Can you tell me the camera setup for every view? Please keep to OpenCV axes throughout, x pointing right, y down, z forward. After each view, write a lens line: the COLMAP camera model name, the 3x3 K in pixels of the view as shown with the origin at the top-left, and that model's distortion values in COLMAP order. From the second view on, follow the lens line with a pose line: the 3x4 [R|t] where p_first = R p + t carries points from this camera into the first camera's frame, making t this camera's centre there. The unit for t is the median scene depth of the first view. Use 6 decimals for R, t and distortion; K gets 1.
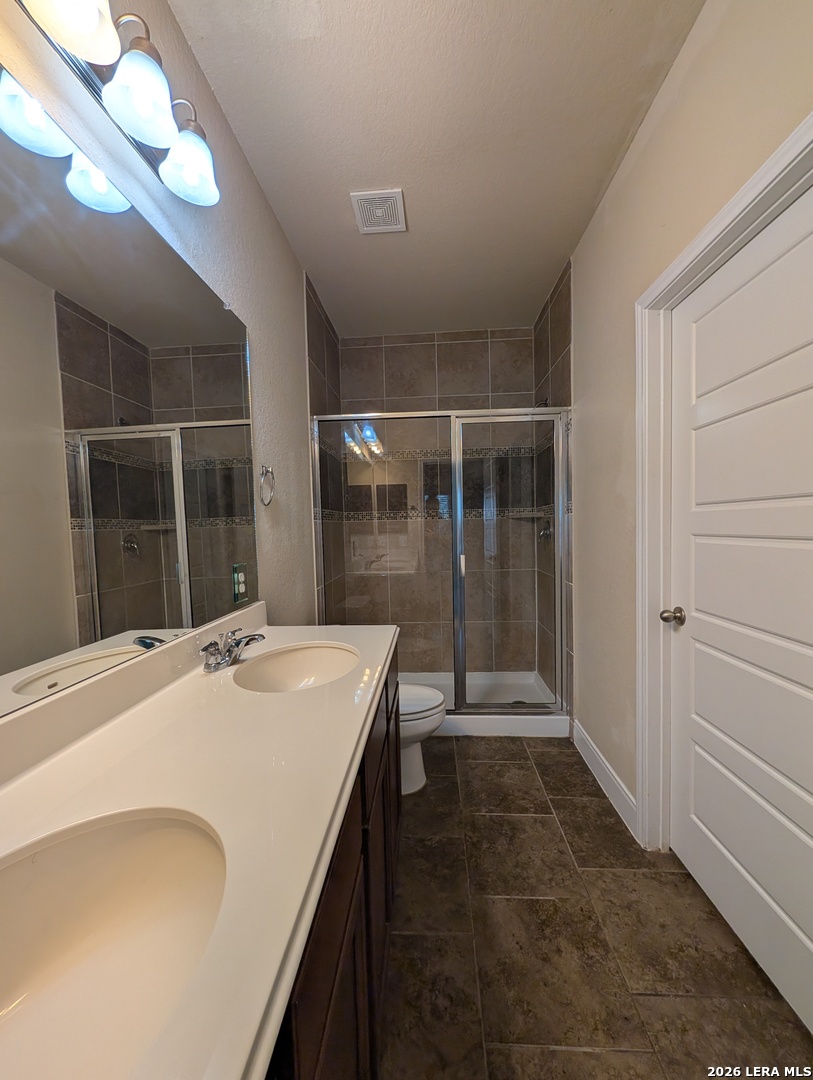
lens RADIAL K [[415.3, 0, 411.2], [0, 415.3, 540.7], [0, 0, 1]] dist [0.001320, -0.000072]
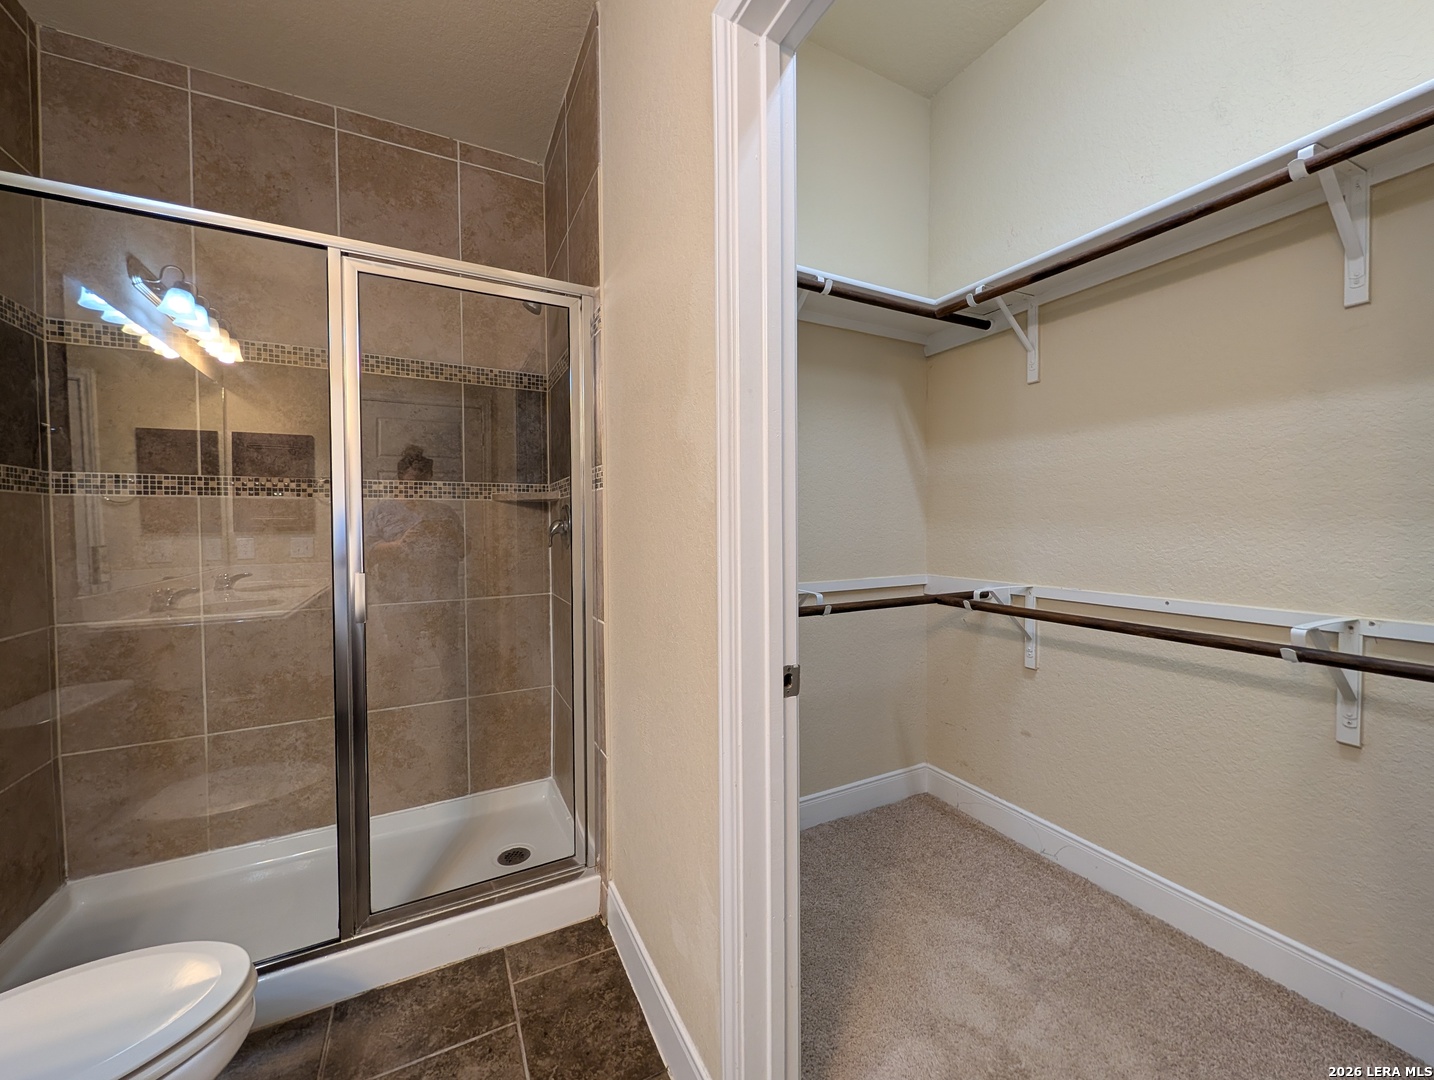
lens RADIAL K [[551.5, 0, 718.3], [0, 551.5, 536.4], [0, 0, 1]] dist [0.001320, -0.000072]
pose [[0.862303, 0.002950, 0.506384, 0.134190], [0.007967, 0.999780, -0.019391, 0.009145], [-0.506330, 0.020756, 0.862090, 0.272199]]
